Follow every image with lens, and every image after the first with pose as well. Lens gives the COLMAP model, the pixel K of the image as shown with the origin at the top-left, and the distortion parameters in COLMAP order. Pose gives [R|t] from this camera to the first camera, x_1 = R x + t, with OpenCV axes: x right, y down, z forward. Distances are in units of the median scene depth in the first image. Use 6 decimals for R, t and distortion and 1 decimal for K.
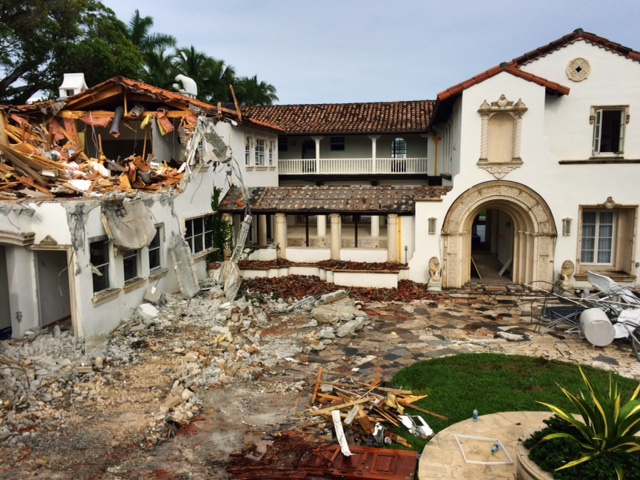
lens RADIAL K [[541.9, 0, 315.9], [0, 541.9, 240.5], [0, 0, 1]] dist [0.066474, -0.093527]
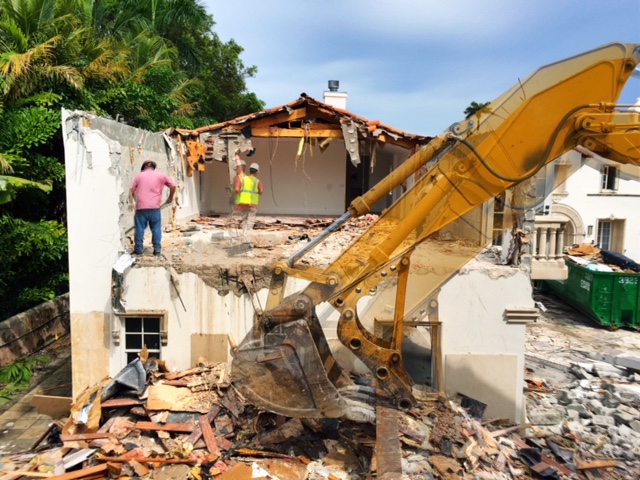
lens RADIAL K [[541.9, 0, 318.3], [0, 541.9, 238.7], [0, 0, 1]] dist [0.066474, -0.093527]
pose [[0.980006, 0.011163, 0.198654, -0.119300], [-0.006325, 0.999668, -0.024972, 0.008228], [-0.198867, 0.023217, 0.979751, -0.091122]]
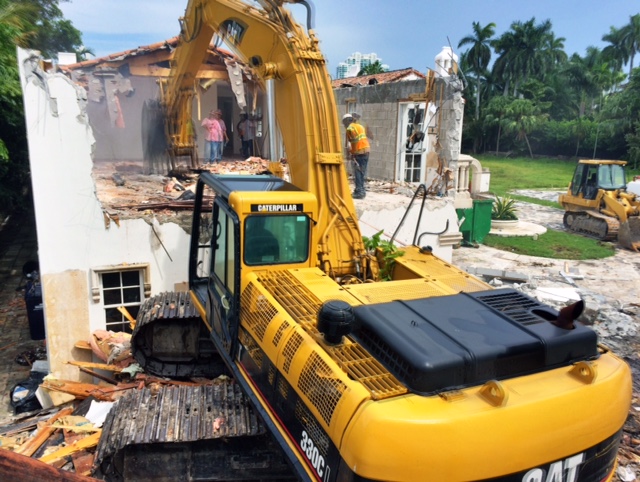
lens RADIAL K [[541.9, 0, 315.0], [0, 541.9, 240.8], [0, 0, 1]] dist [0.066474, -0.093527]
pose [[0.849343, -0.086888, 0.520641, -0.144461], [0.043332, 0.994507, 0.095280, 0.007316], [-0.526060, -0.058365, 0.848442, -0.088123]]
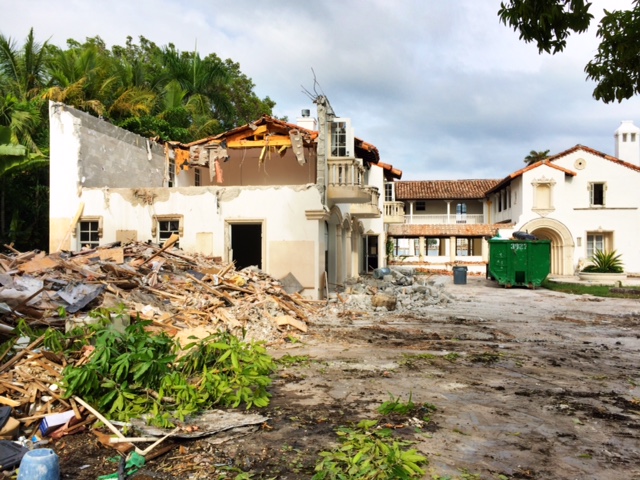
lens RADIAL K [[541.9, 0, 322.1], [0, 541.9, 239.4], [0, 0, 1]] dist [0.066474, -0.093527]
pose [[0.999647, 0.014529, 0.022248, -0.076259], [-0.011079, 0.988924, -0.148011, 0.040288], [-0.024152, 0.147712, 0.988735, -0.138103]]
